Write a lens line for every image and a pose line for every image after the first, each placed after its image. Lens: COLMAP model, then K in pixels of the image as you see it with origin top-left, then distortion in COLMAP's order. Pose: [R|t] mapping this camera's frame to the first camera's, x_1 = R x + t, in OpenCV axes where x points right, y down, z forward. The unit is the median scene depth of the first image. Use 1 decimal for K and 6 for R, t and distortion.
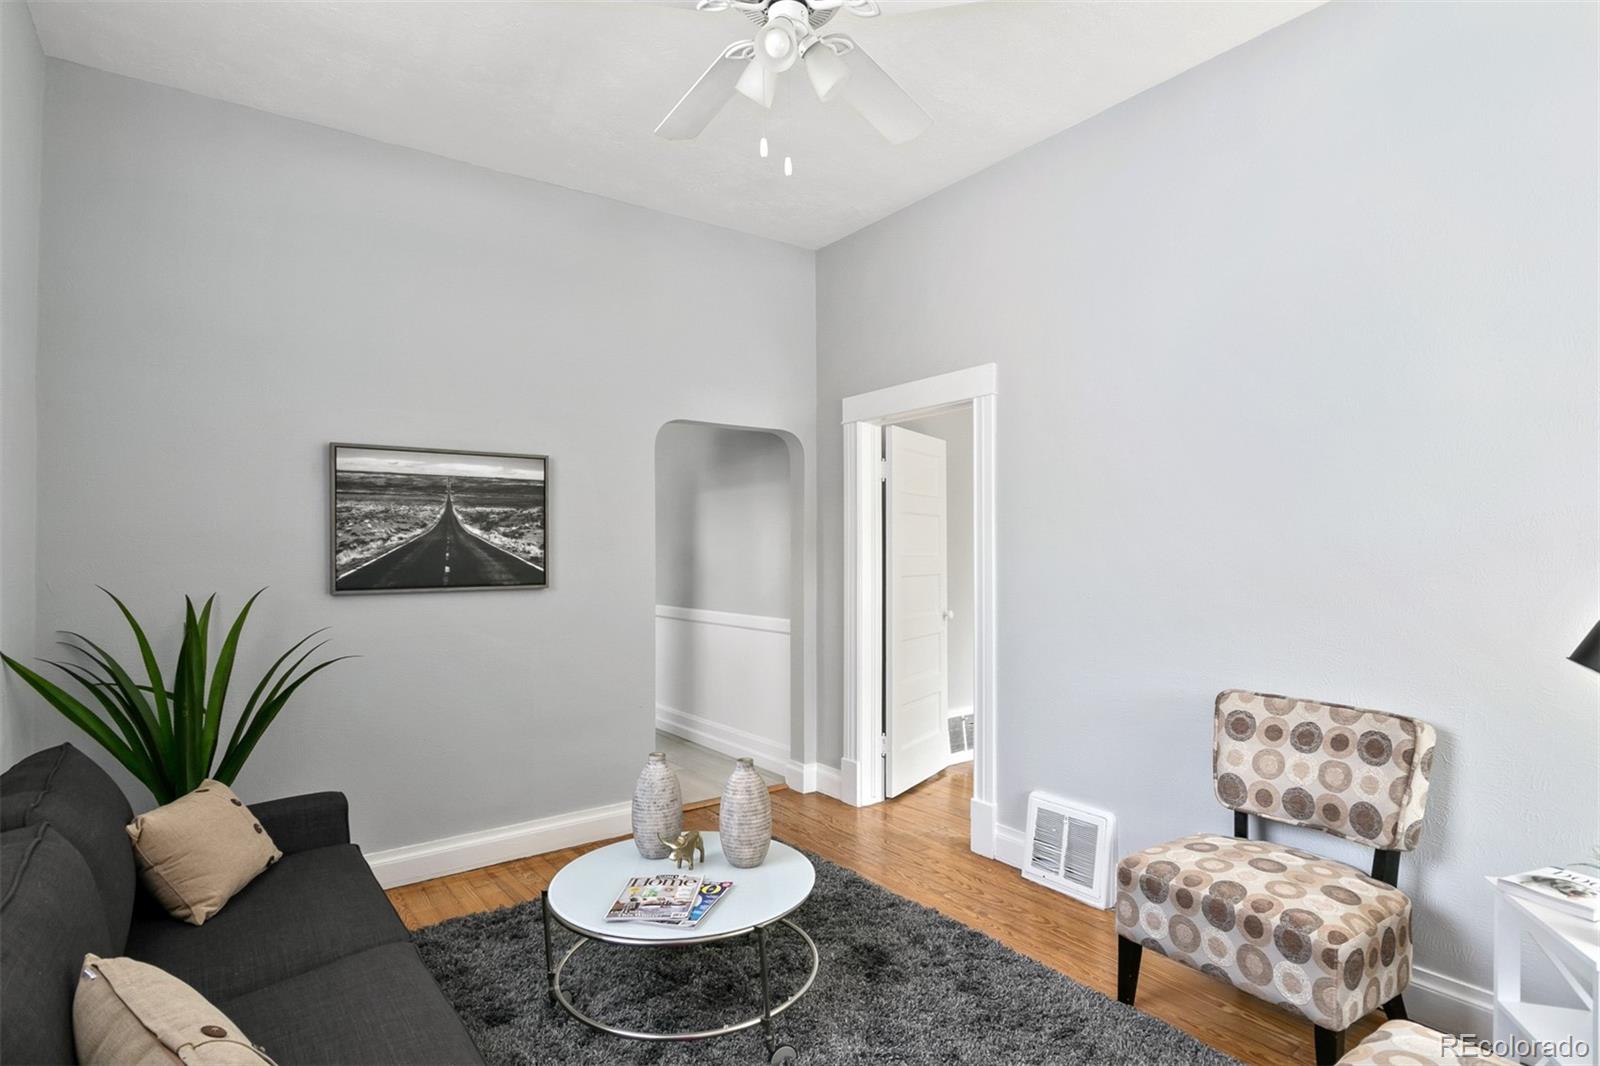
lens RADIAL K [[834.6, 0, 814.8], [0, 834.6, 541.5], [0, 0, 1]] dist [0.005713, 0.000330]
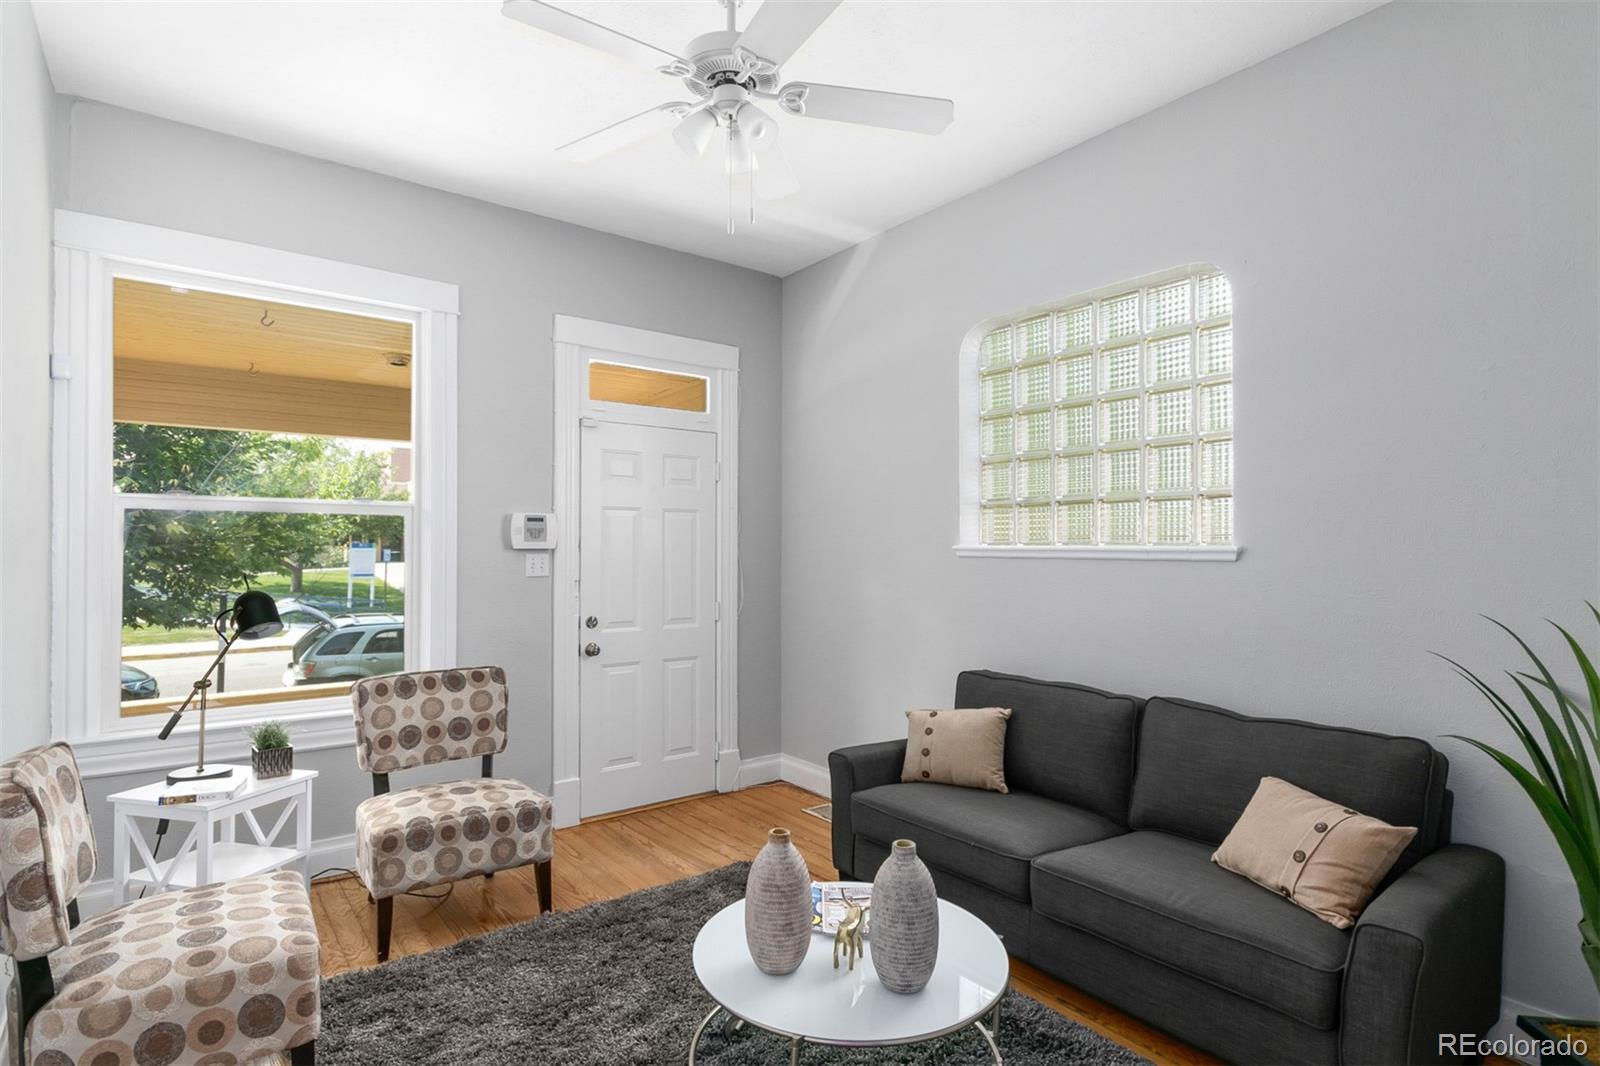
lens RADIAL K [[834.6, 0, 792.2], [0, 834.6, 533.8], [0, 0, 1]] dist [0.005713, 0.000330]
pose [[-0.999949, 0.004074, -0.009256, -0.066502], [0.004334, 0.999592, -0.028228, 0.006851], [0.009137, -0.028267, -0.999559, 1.329218]]
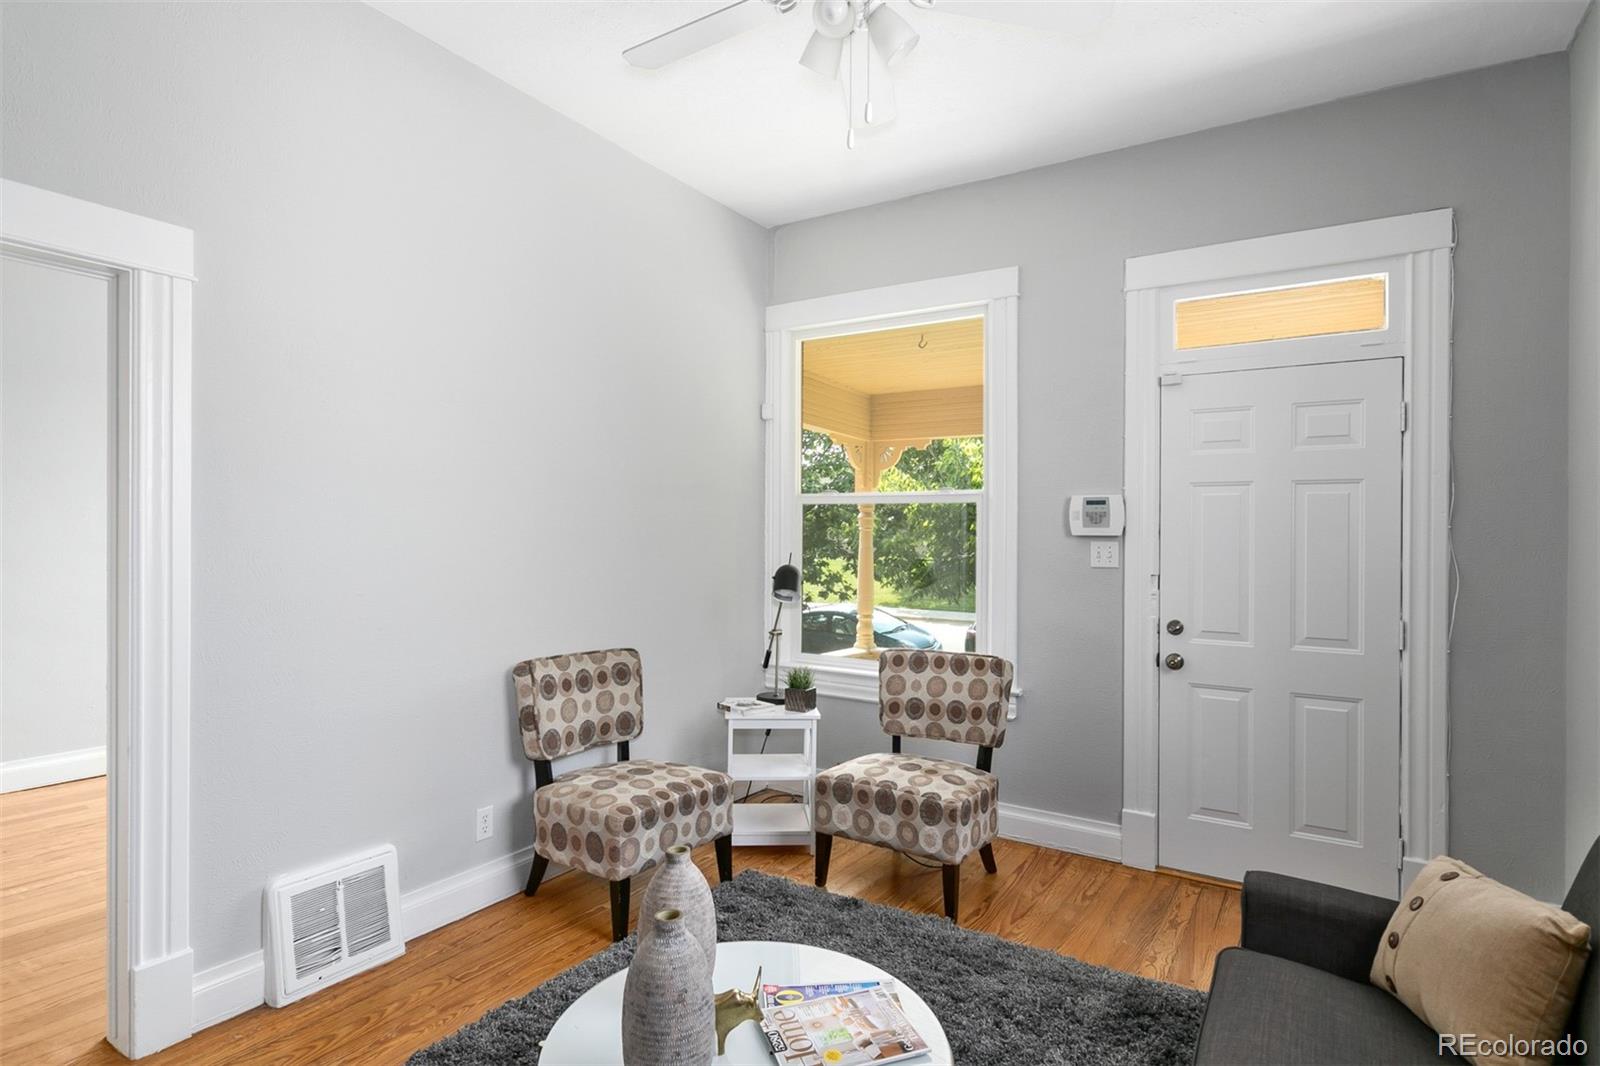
lens RADIAL K [[834.6, 0, 769.7], [0, 834.6, 529.8], [0, 0, 1]] dist [0.005713, 0.000330]
pose [[-0.339732, 0.005974, 0.940503, -0.556501], [-0.017206, 0.999773, -0.012566, 0.005905], [-0.940365, -0.020452, -0.339552, 0.877041]]
